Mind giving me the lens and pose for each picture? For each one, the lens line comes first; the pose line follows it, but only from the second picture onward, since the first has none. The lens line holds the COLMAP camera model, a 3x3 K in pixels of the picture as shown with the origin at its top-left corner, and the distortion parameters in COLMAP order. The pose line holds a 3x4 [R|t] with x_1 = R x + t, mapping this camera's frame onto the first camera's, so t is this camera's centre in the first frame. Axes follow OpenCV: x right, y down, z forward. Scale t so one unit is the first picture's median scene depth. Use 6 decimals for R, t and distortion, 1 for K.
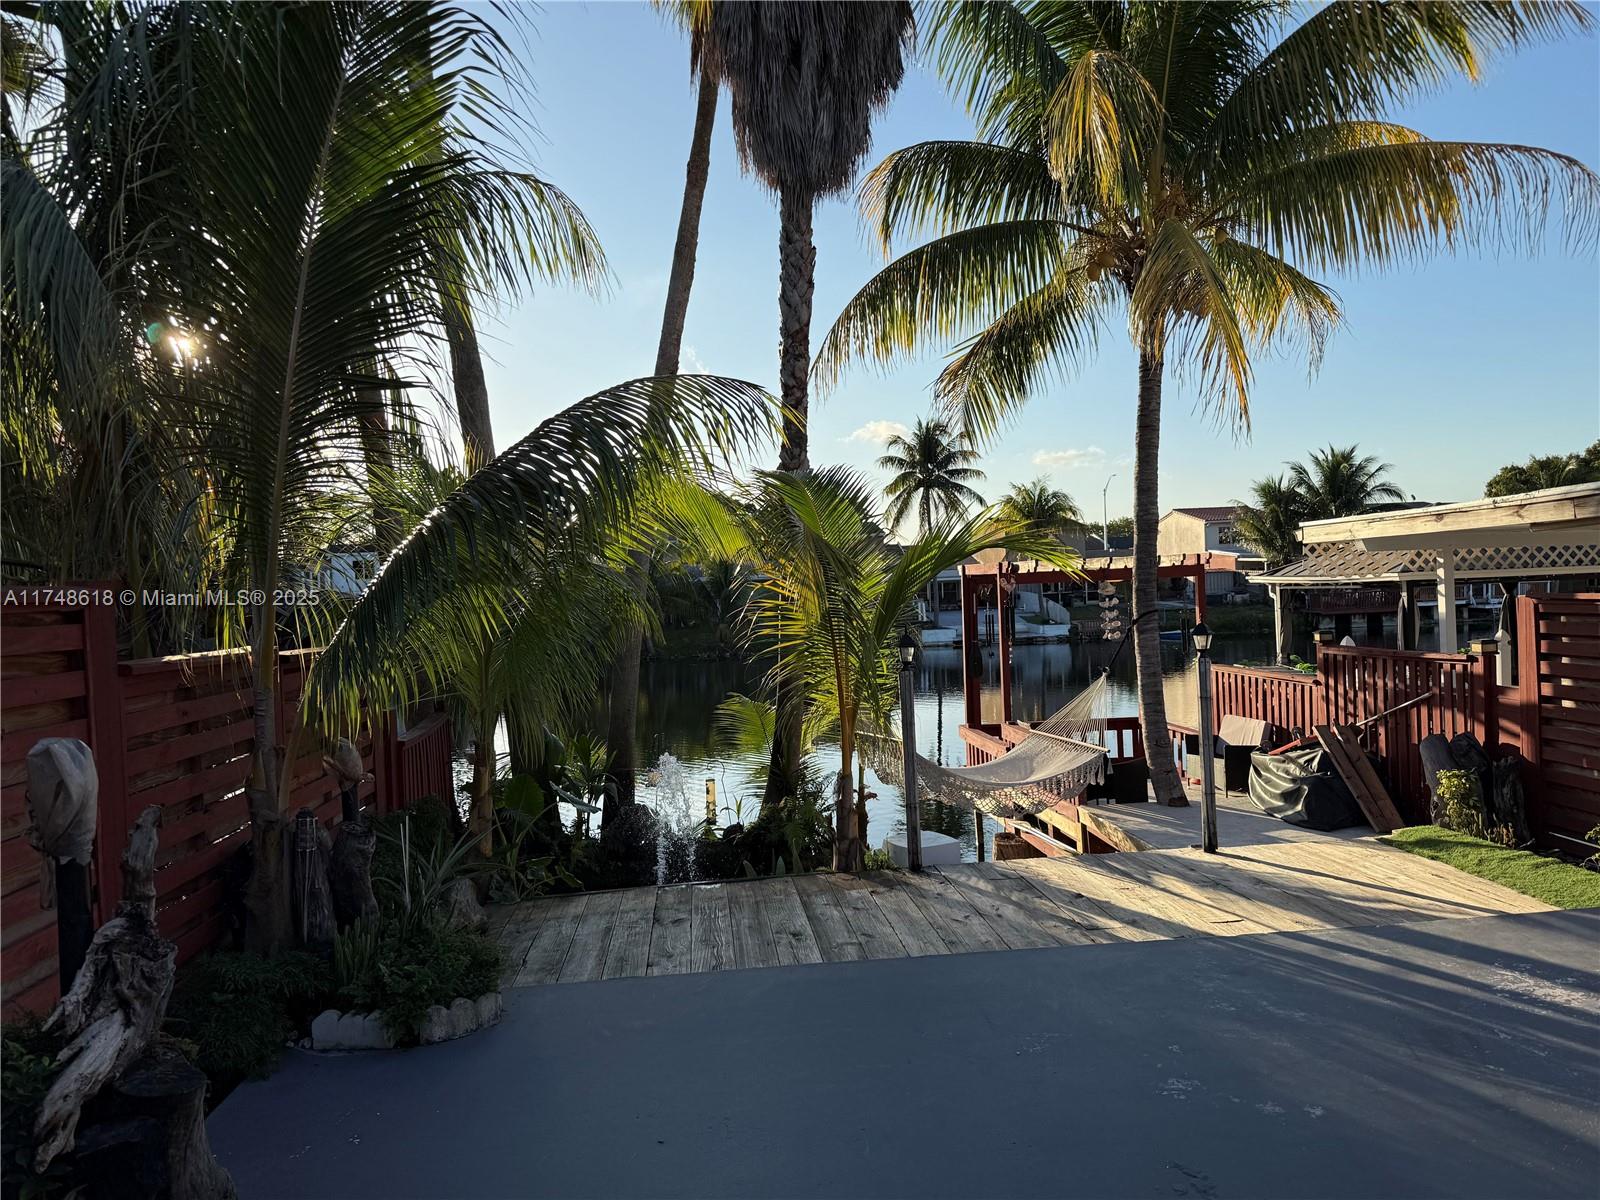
lens RADIAL K [[1145.2, 0, 792.7], [0, 1145.2, 599.8], [0, 0, 1]] dist [0.105418, -0.140292]
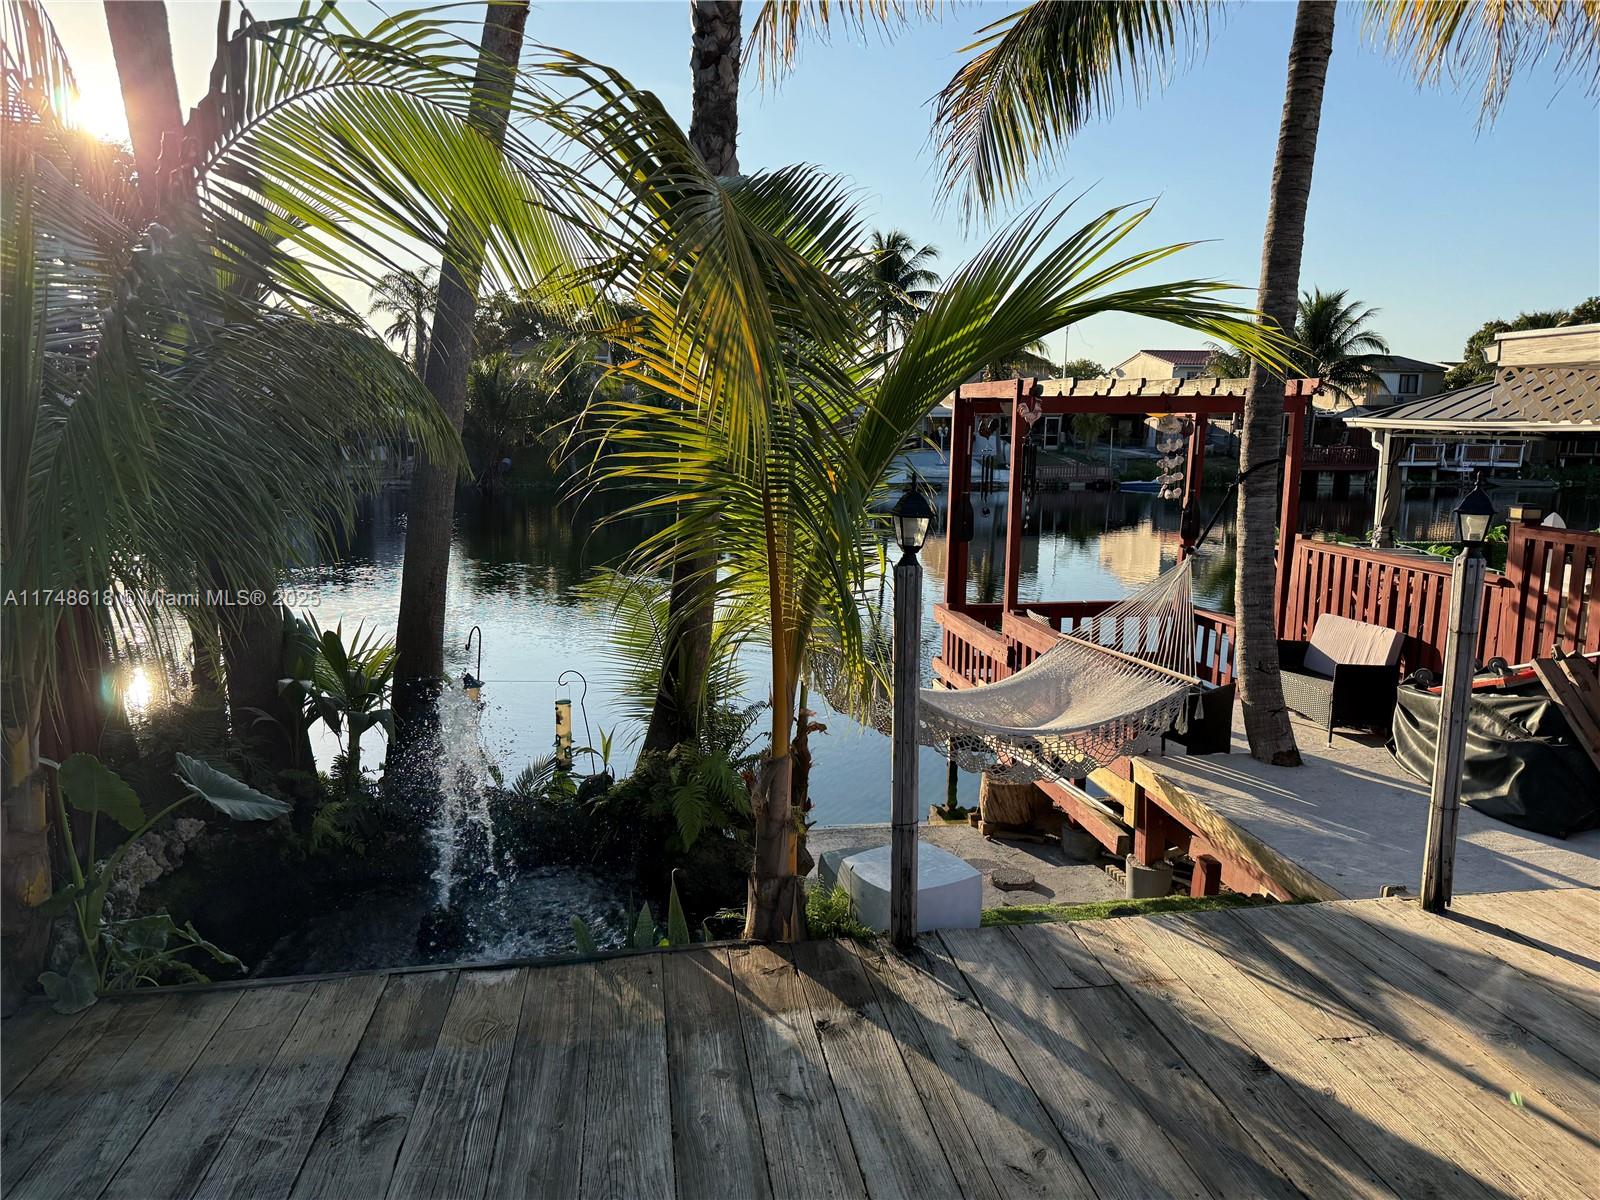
lens RADIAL K [[1156.6, 0, 796.9], [0, 1156.6, 603.7], [0, 0, 1]] dist [0.055099, -0.071608]
pose [[0.997563, 0.039778, 0.057326, 0.017200], [-0.047782, 0.988159, 0.145805, 0.006600], [-0.050847, -0.148188, 0.987651, 0.388661]]
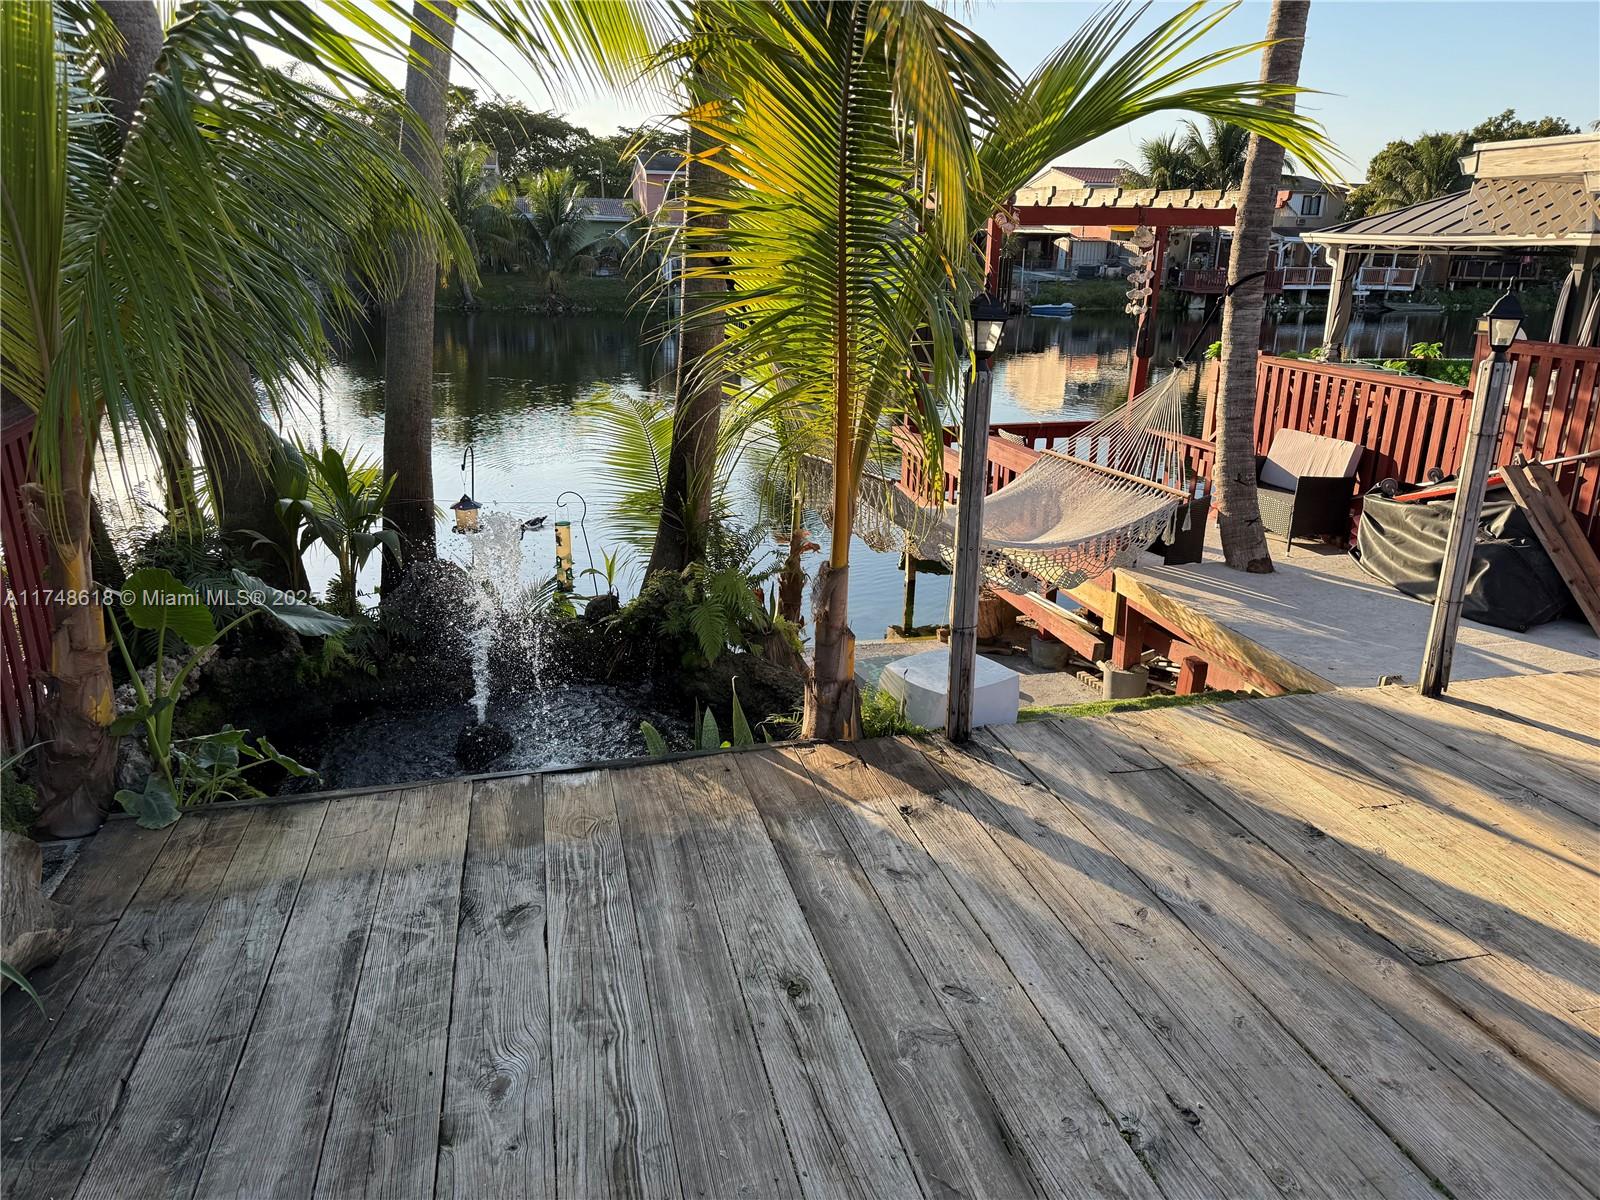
lens RADIAL K [[1156.6, 0, 796.9], [0, 1156.6, 603.7], [0, 0, 1]] dist [0.055099, -0.071608]
pose [[0.989172, 0.010738, 0.146369, -0.038741], [-0.052328, 0.957578, 0.283383, 0.016173], [-0.137117, -0.287973, 0.947771, 0.389346]]
